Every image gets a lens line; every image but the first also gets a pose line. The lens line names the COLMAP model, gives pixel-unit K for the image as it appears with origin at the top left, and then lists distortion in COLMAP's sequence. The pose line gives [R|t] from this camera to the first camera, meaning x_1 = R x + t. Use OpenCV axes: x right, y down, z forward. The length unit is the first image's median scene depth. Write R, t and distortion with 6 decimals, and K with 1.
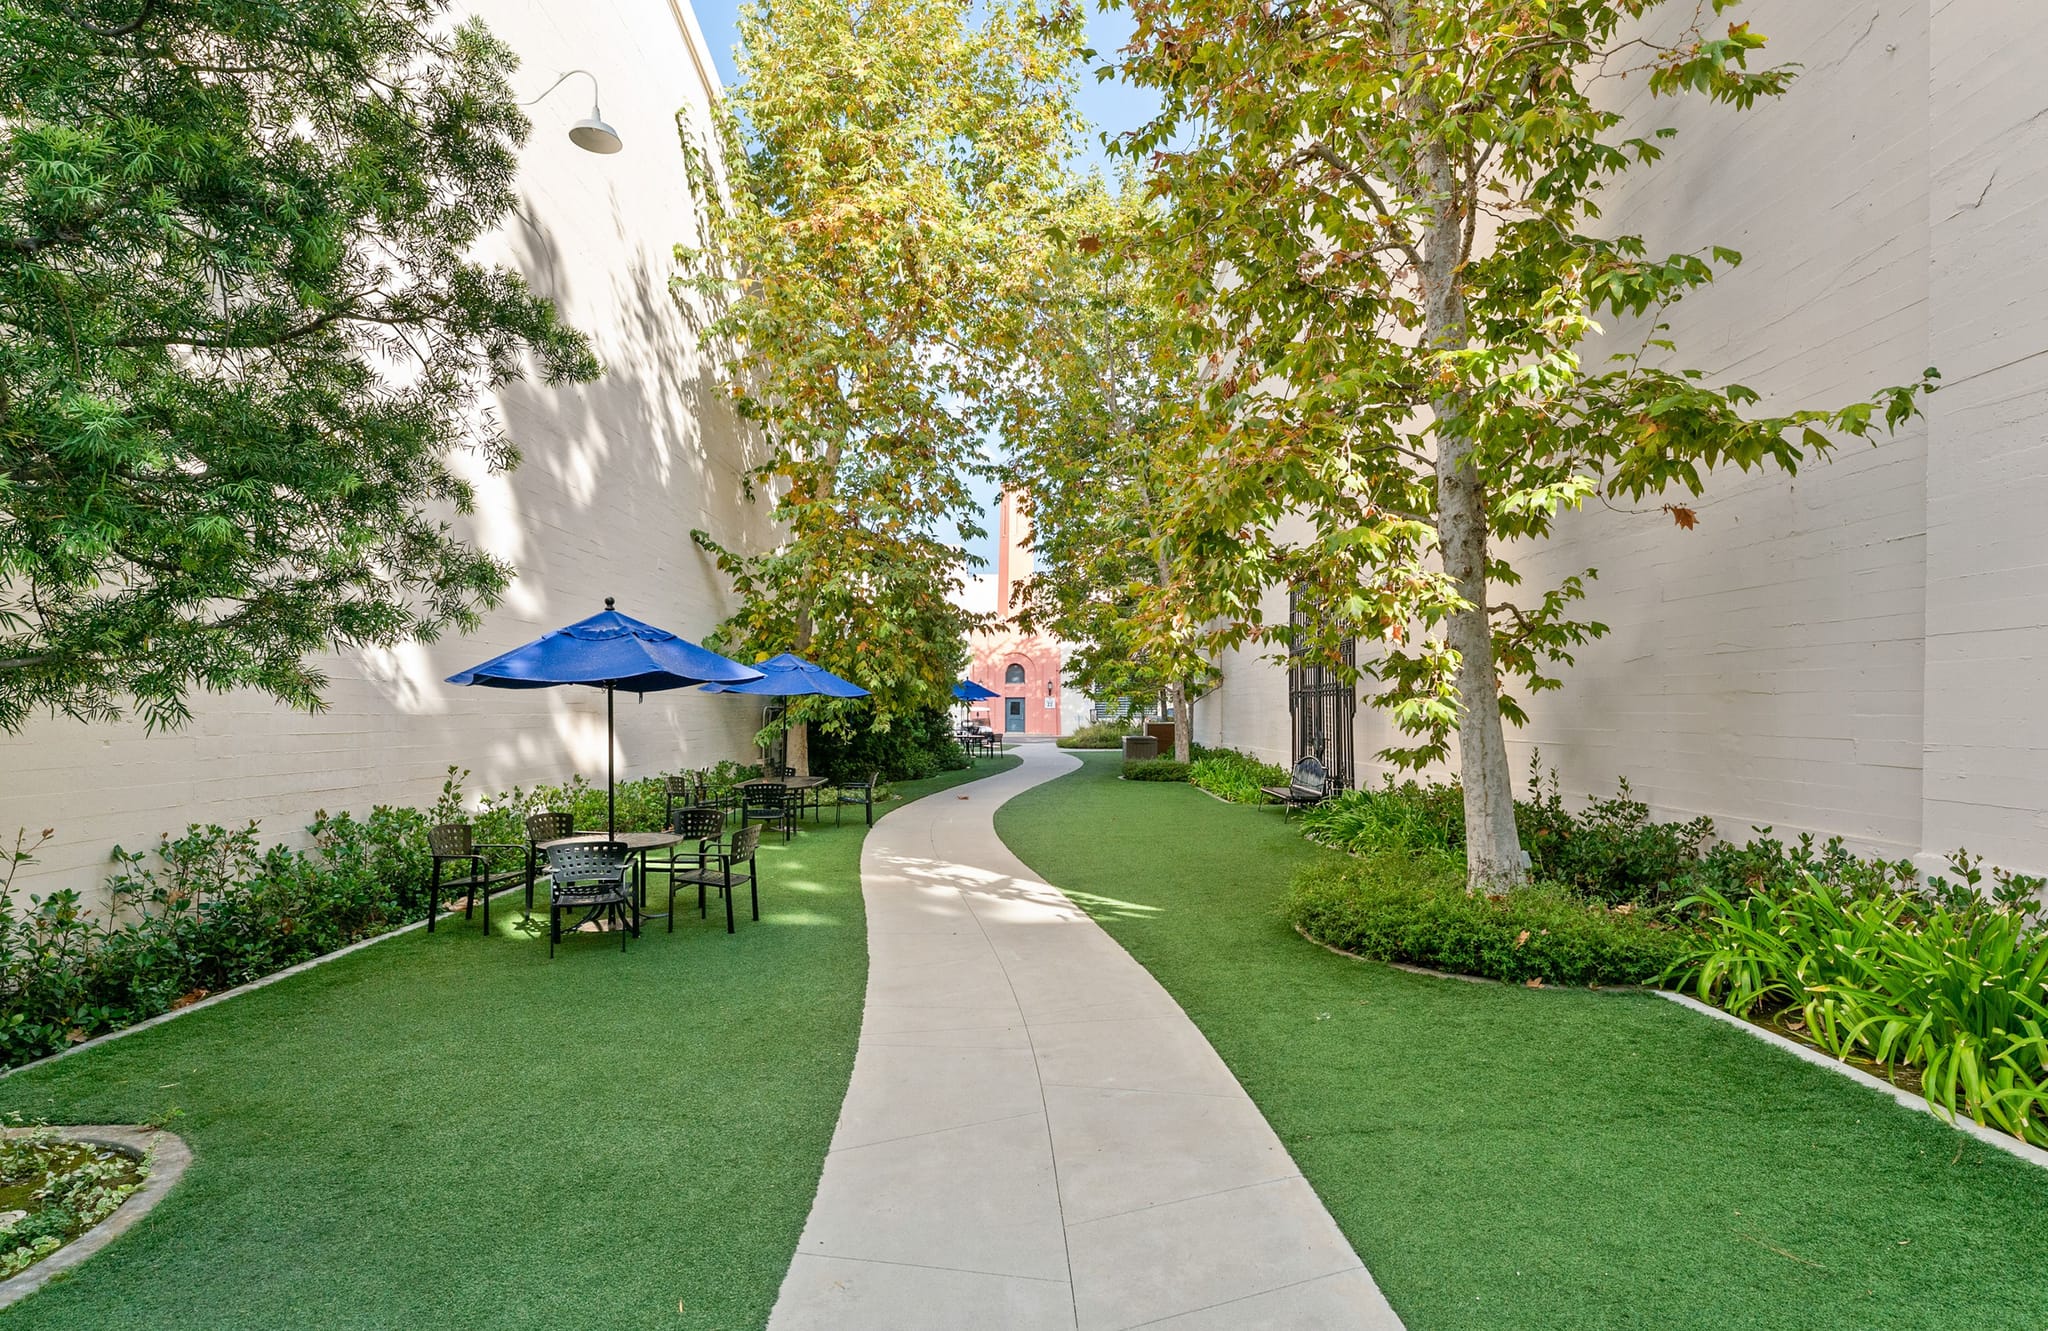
lens RADIAL K [[961.3, 0, 1023.3], [0, 961.3, 673.2], [0, 0, 1]] dist [0.014840, 0.002311]
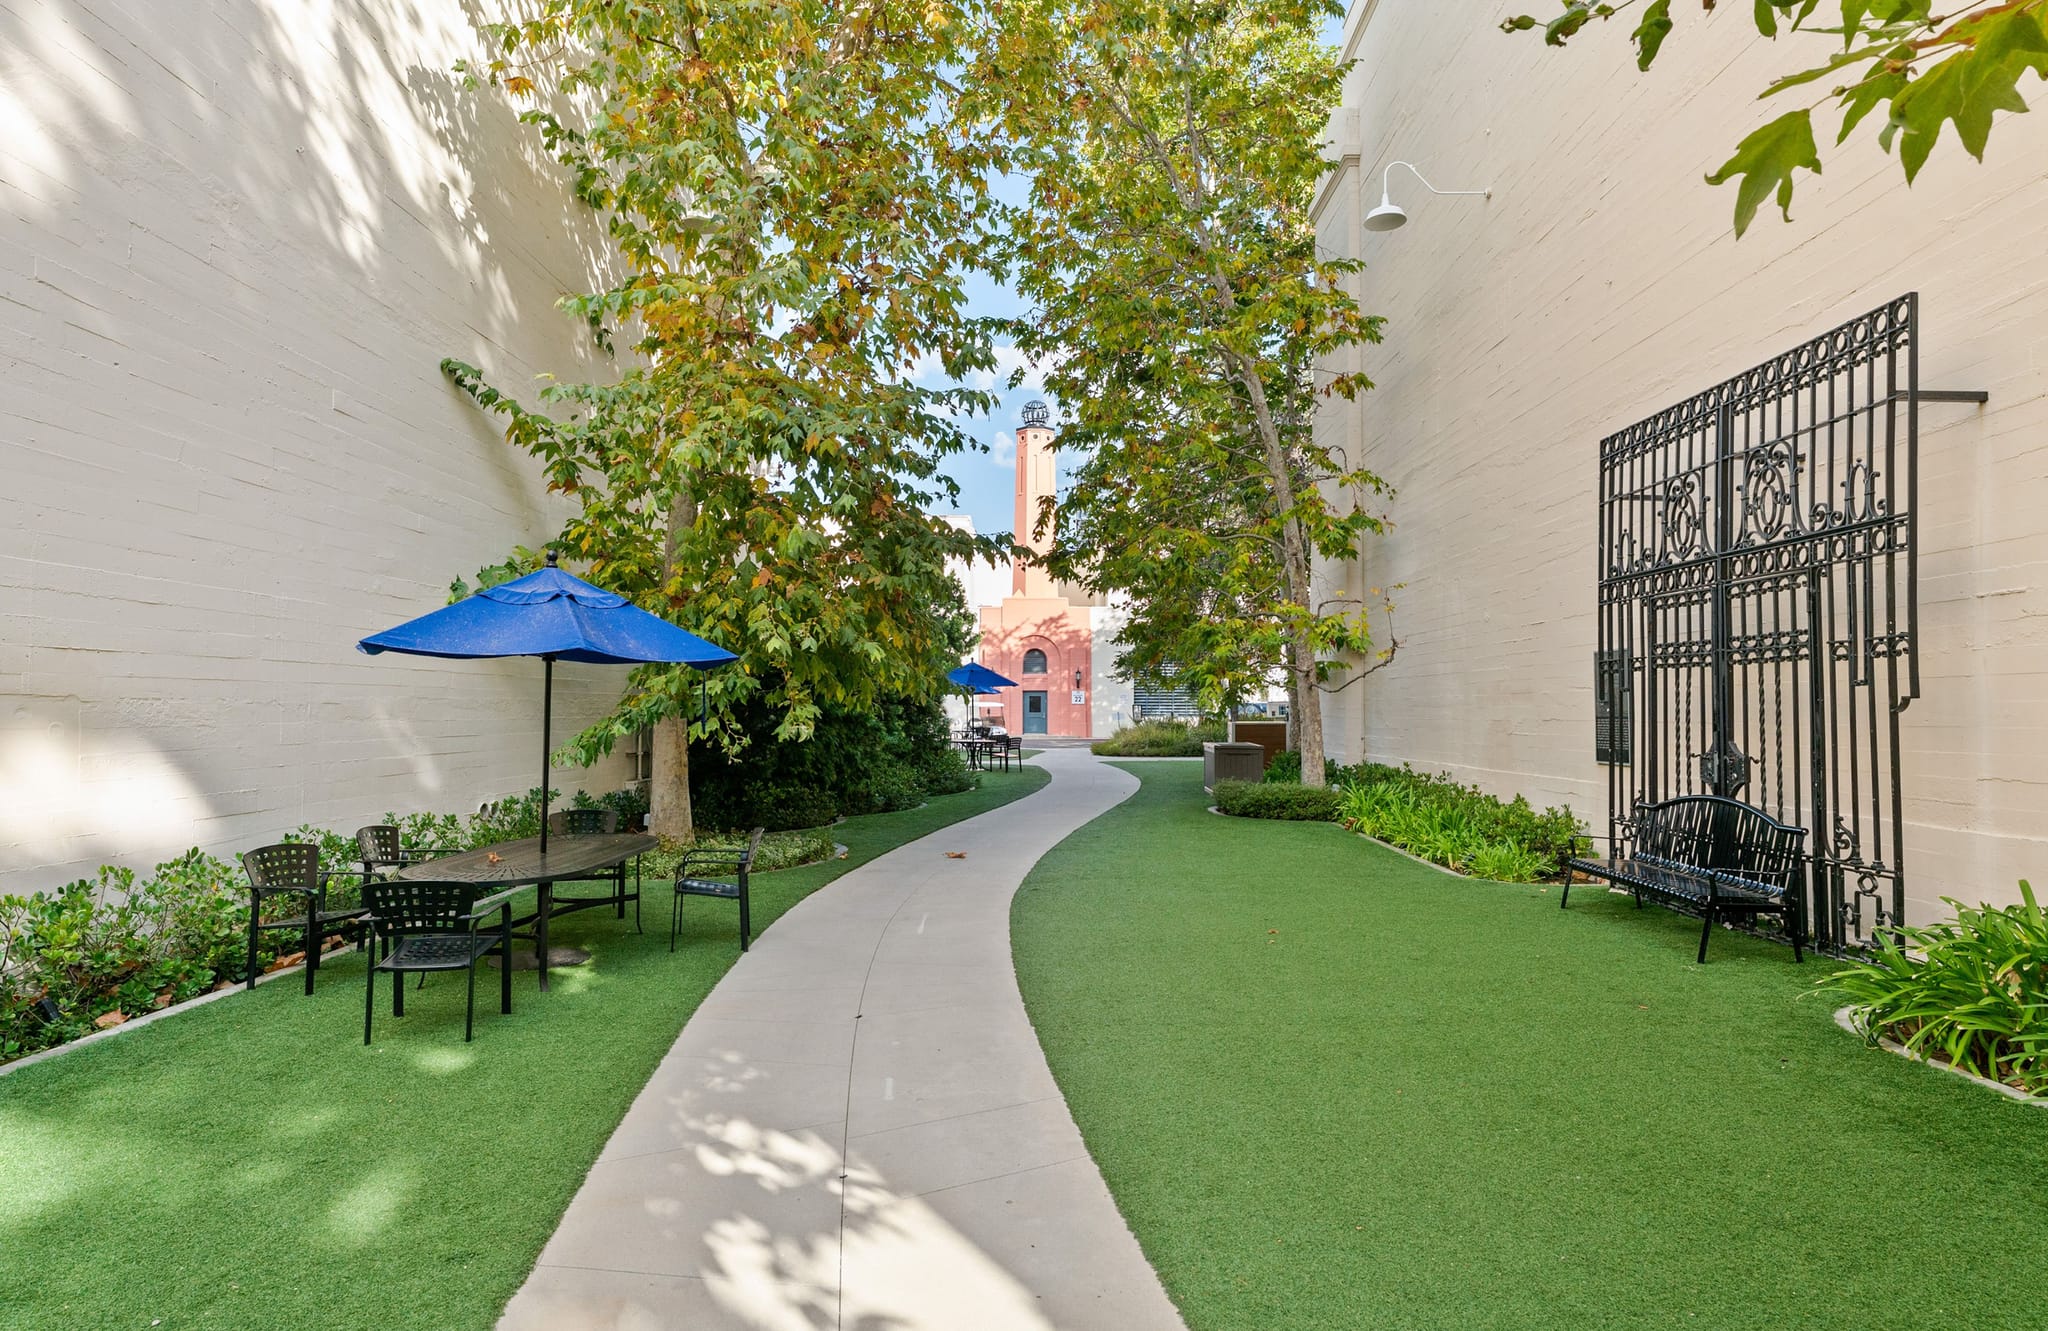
lens RADIAL K [[1061.1, 0, 1017.3], [0, 1061.1, 667.4], [0, 0, 1]] dist [0.013512, -0.002975]
pose [[0.999739, -0.001436, -0.022800, -0.011929], [0.001434, 0.999999, -0.000086, 0.020006], [0.022800, 0.000054, 0.999740, 0.385243]]
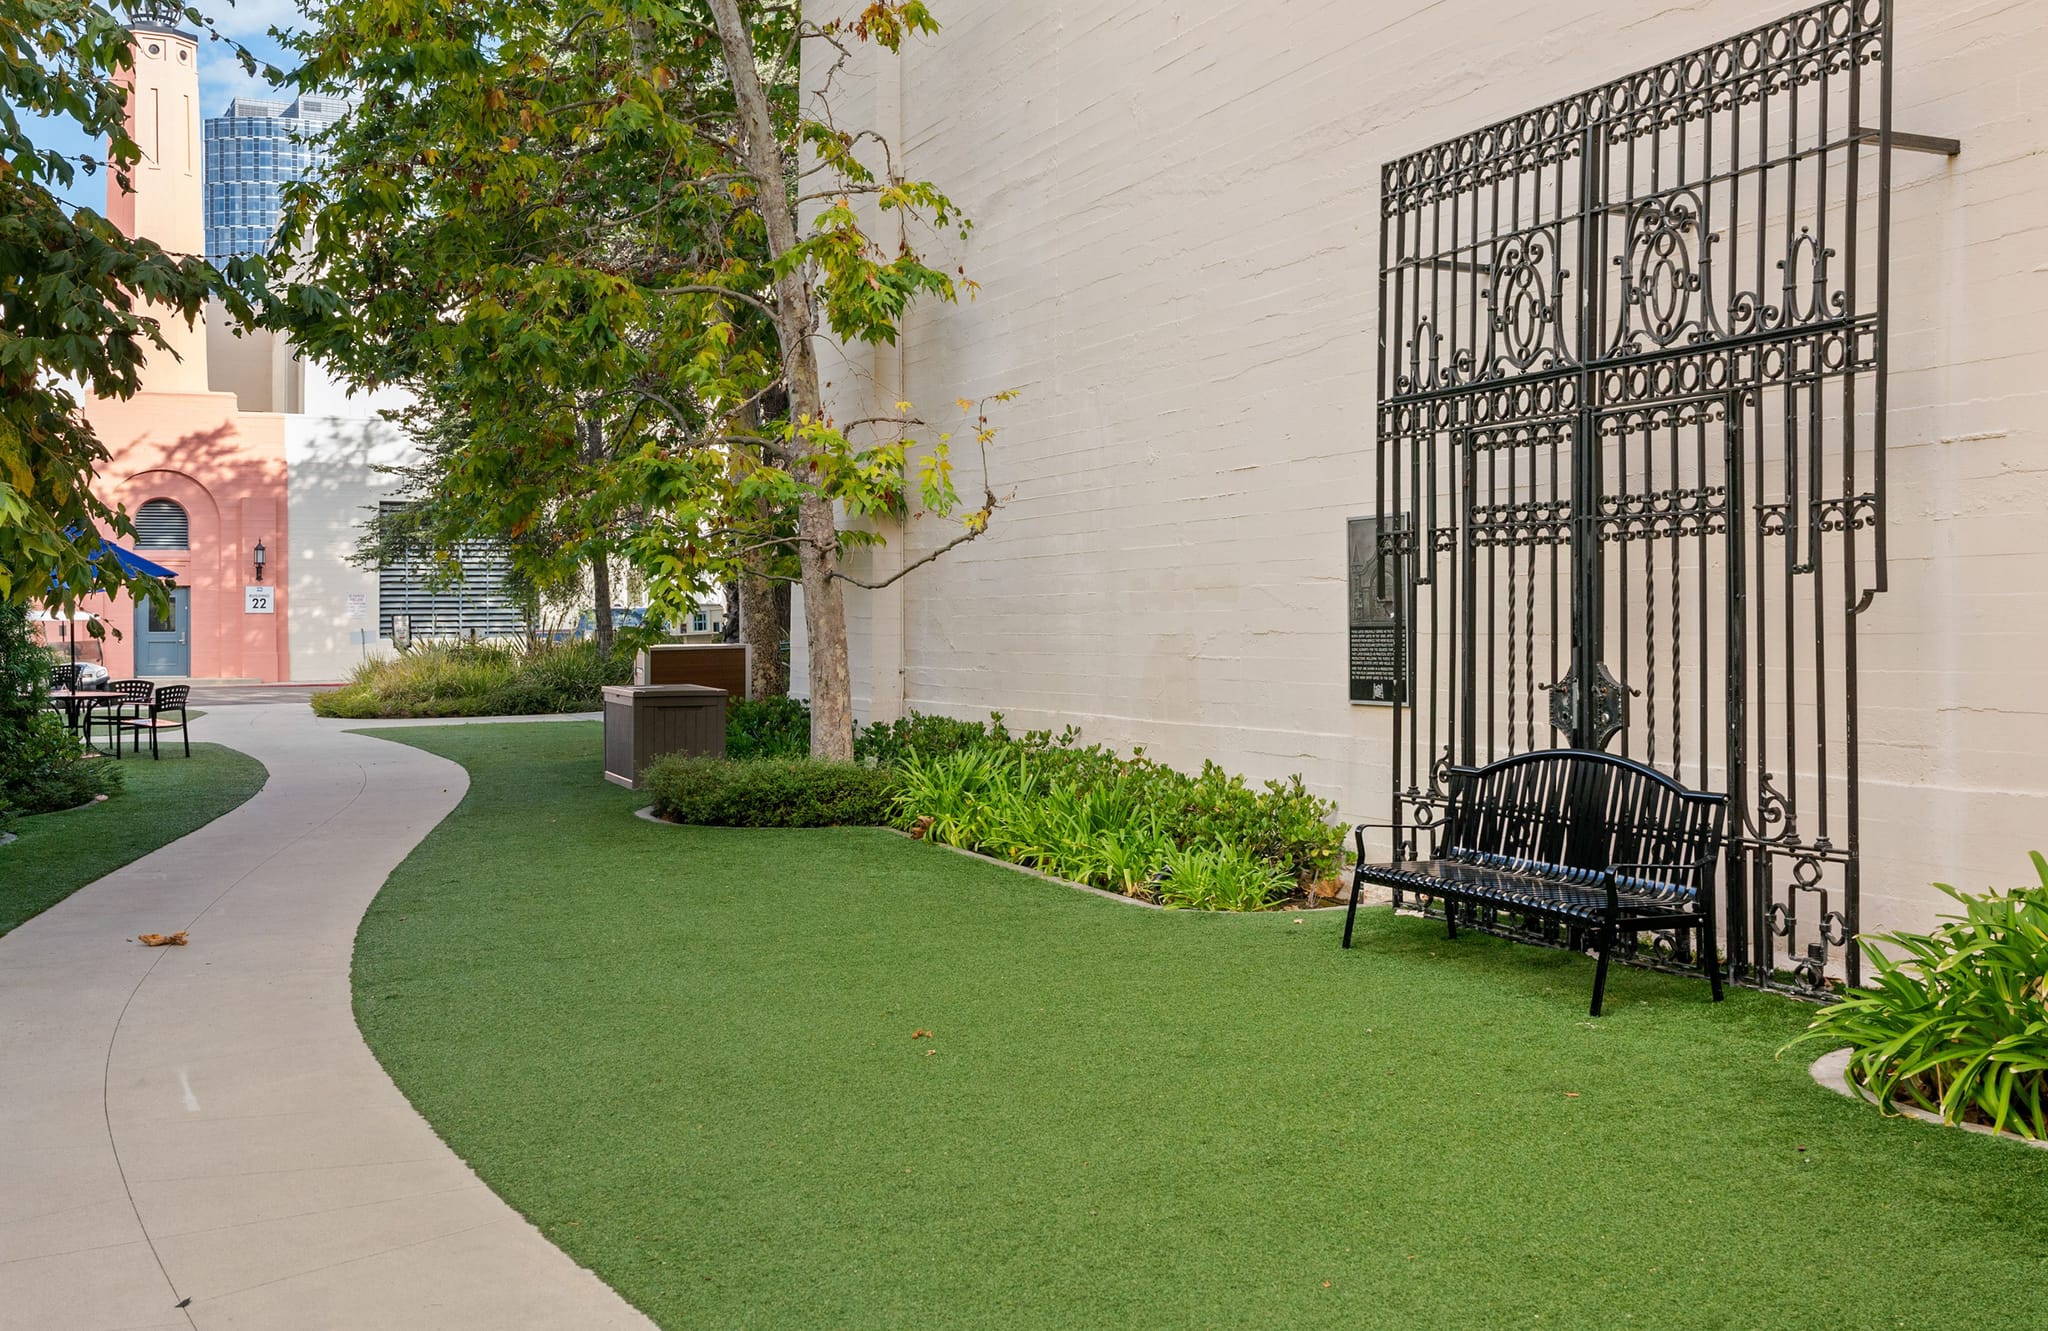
lens RADIAL K [[2039.0, 0, 1004.5], [0, 2039.0, 597.1], [0, 0, 1]] dist [0.012724, 0.000000]
pose [[0.919722, -0.007748, 0.392493, -0.070701], [-0.003232, 0.999622, 0.027305, 0.019889], [-0.392556, -0.026382, 0.919349, 0.402839]]
